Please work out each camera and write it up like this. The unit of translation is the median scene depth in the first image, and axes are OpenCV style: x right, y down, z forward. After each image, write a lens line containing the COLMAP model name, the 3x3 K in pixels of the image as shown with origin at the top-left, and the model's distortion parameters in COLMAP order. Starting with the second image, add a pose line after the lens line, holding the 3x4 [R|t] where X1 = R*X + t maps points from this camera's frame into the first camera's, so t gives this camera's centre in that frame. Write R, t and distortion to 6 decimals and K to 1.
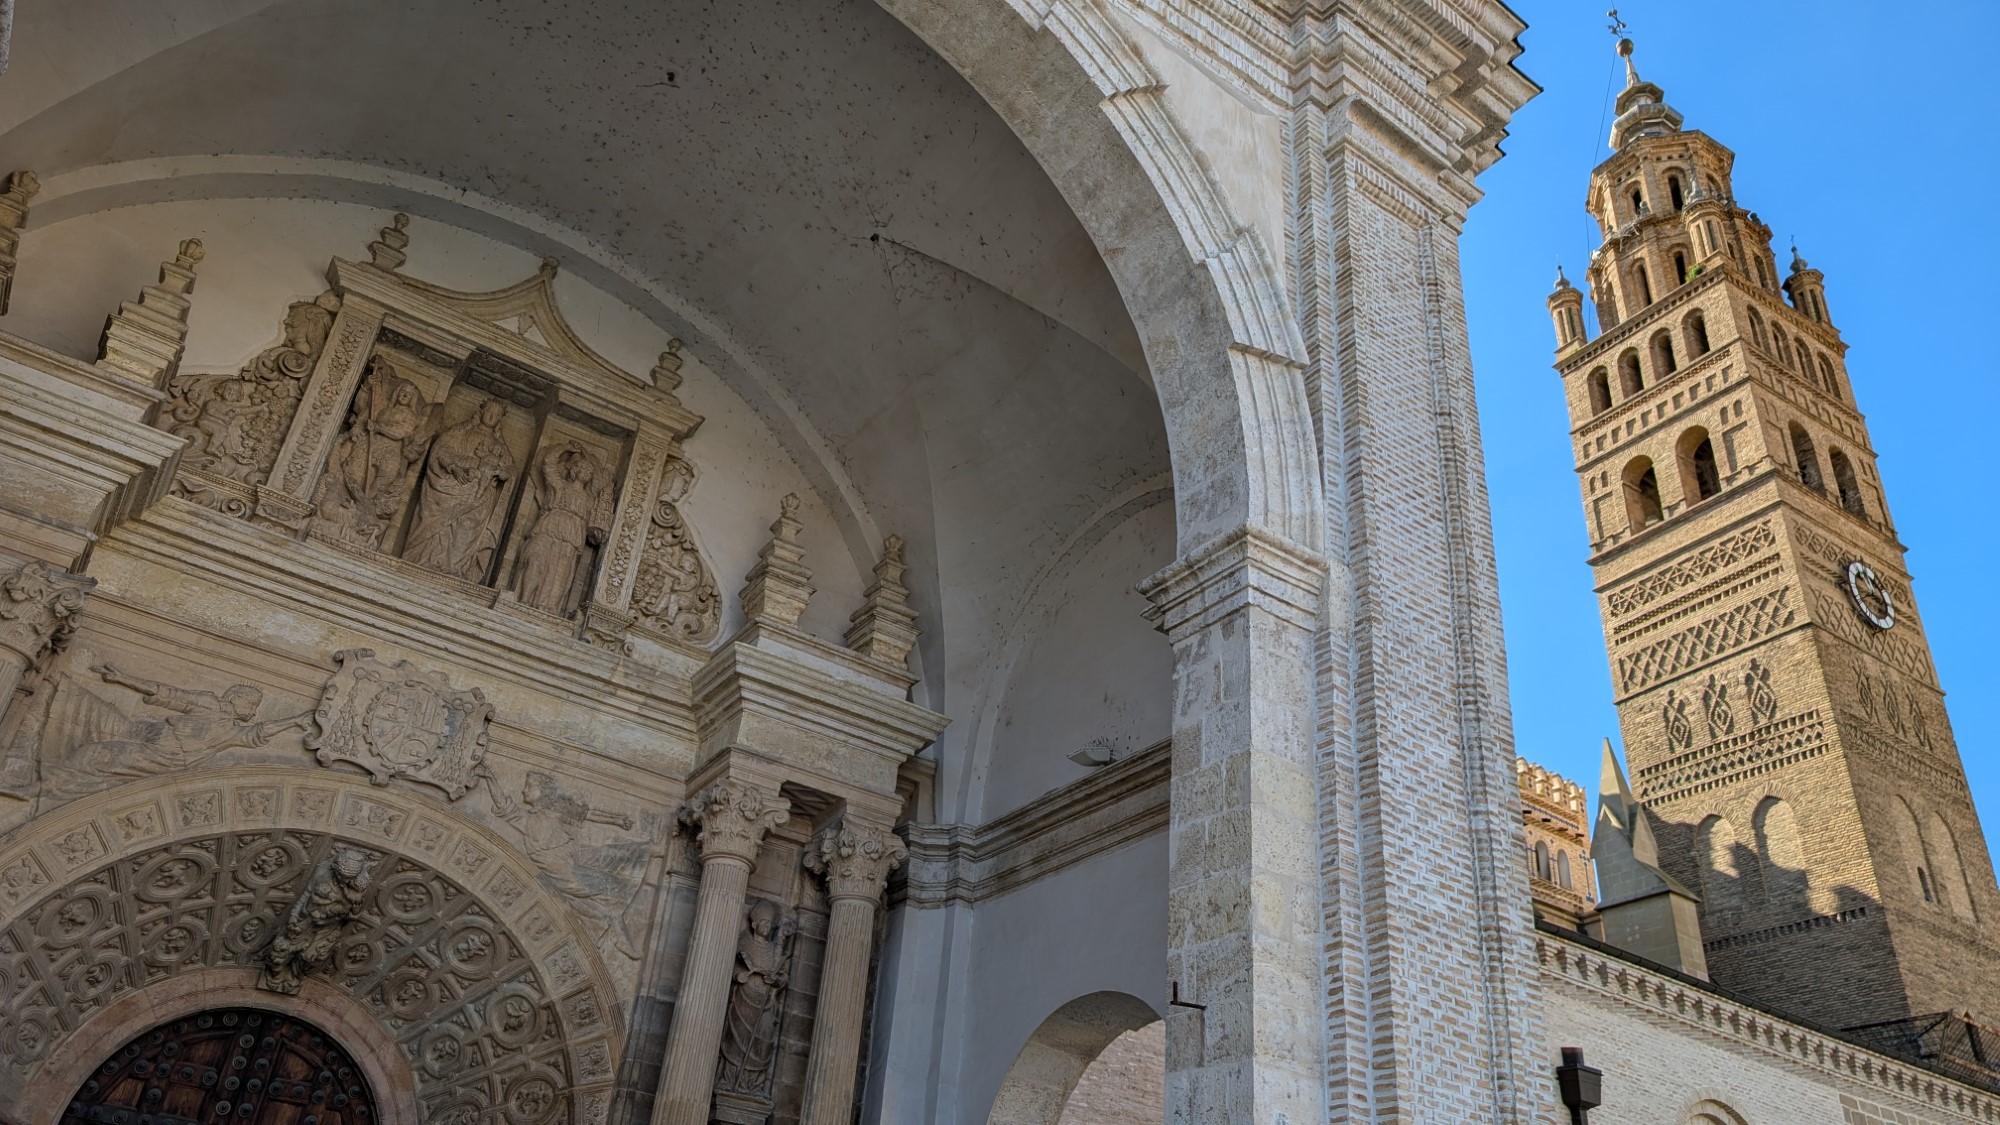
lens RADIAL K [[1419.0, 0, 1030.0], [0, 1419.0, 564.5], [0, 0, 1]] dist [0.012087, 0.003635]
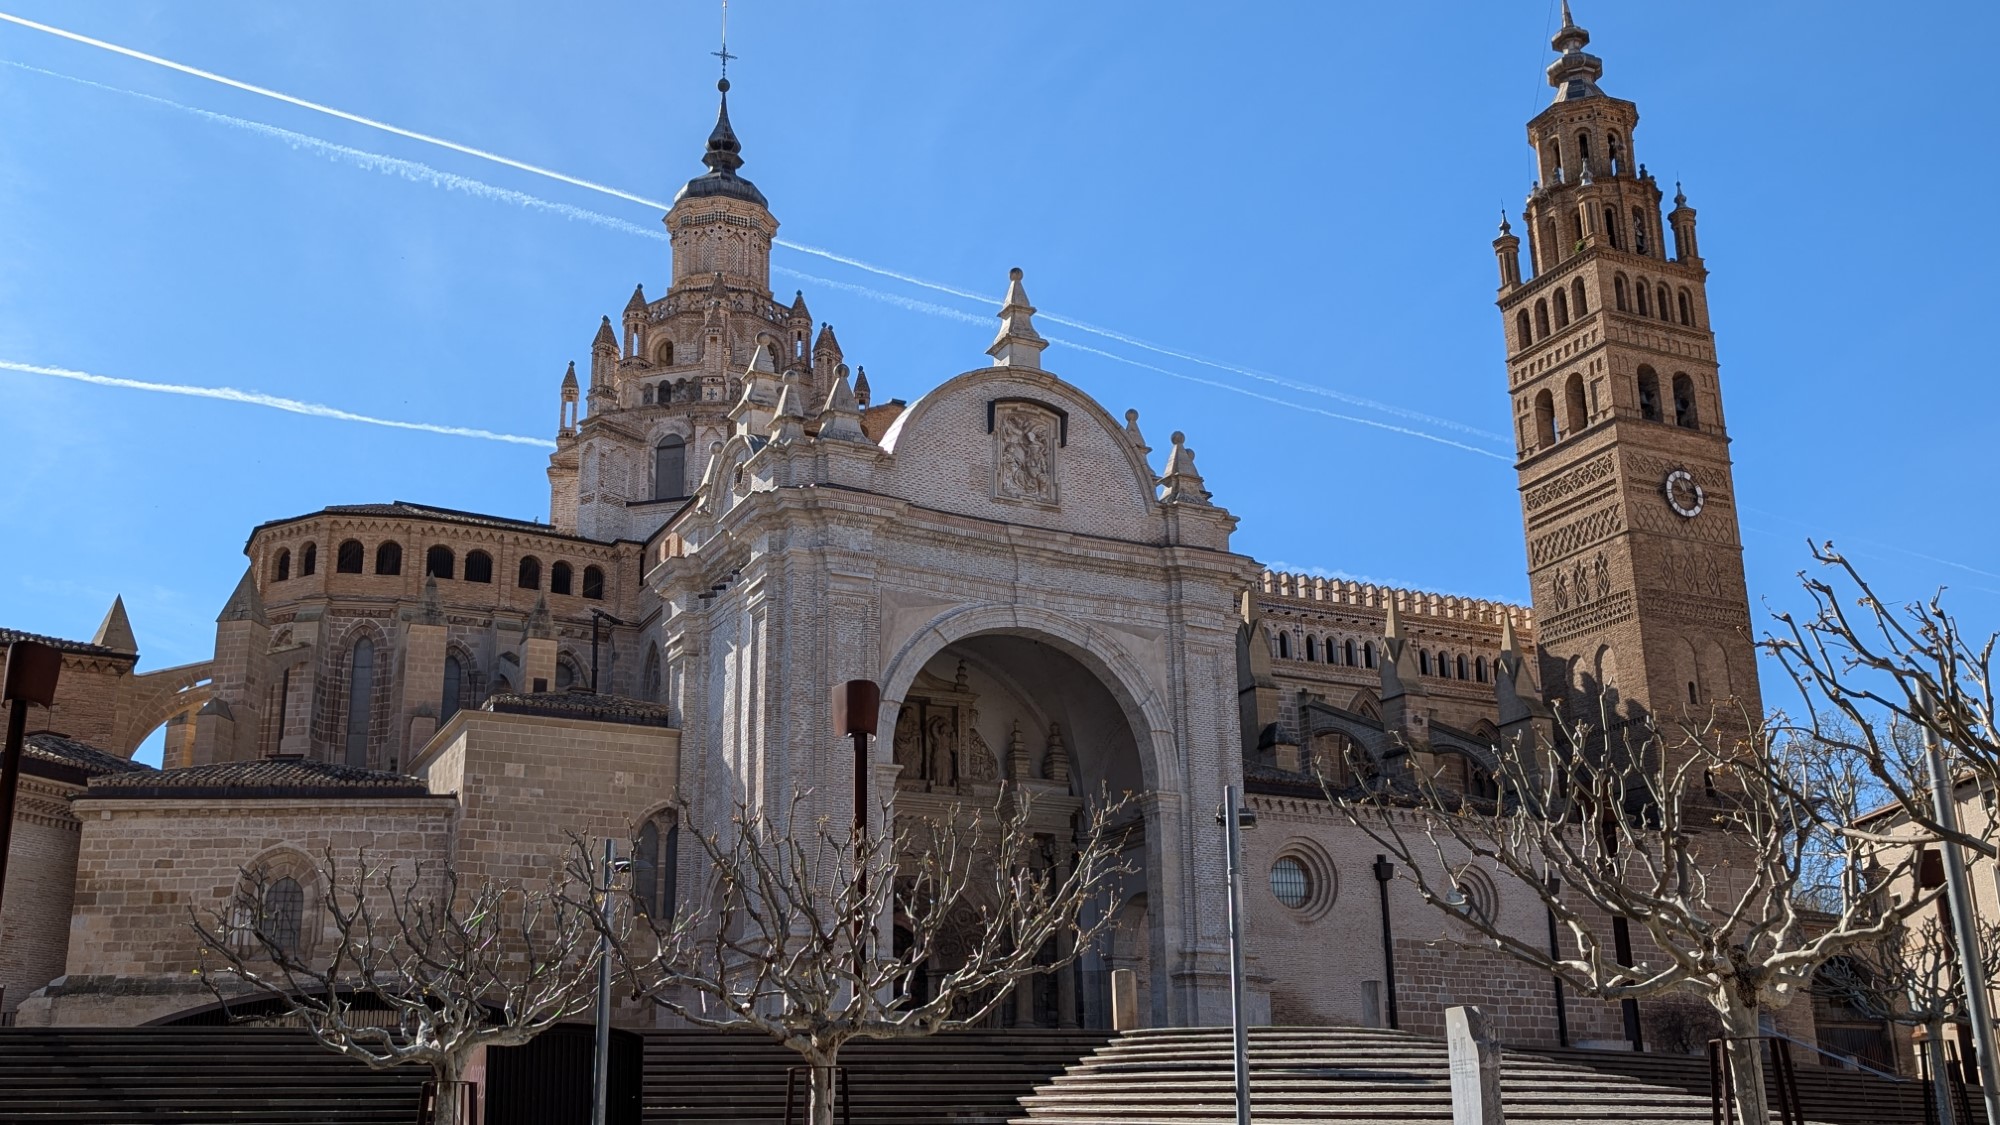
lens RADIAL K [[1818.6, 0, 1000.0], [0, 1818.6, 562.5], [0, 0, 1]] dist [-0.002943, -0.006263]
pose [[0.985986, -0.122977, -0.112734, 0.088252], [0.146552, 0.961356, 0.233061, -0.441470], [0.079717, -0.246316, 0.965906, -0.875468]]
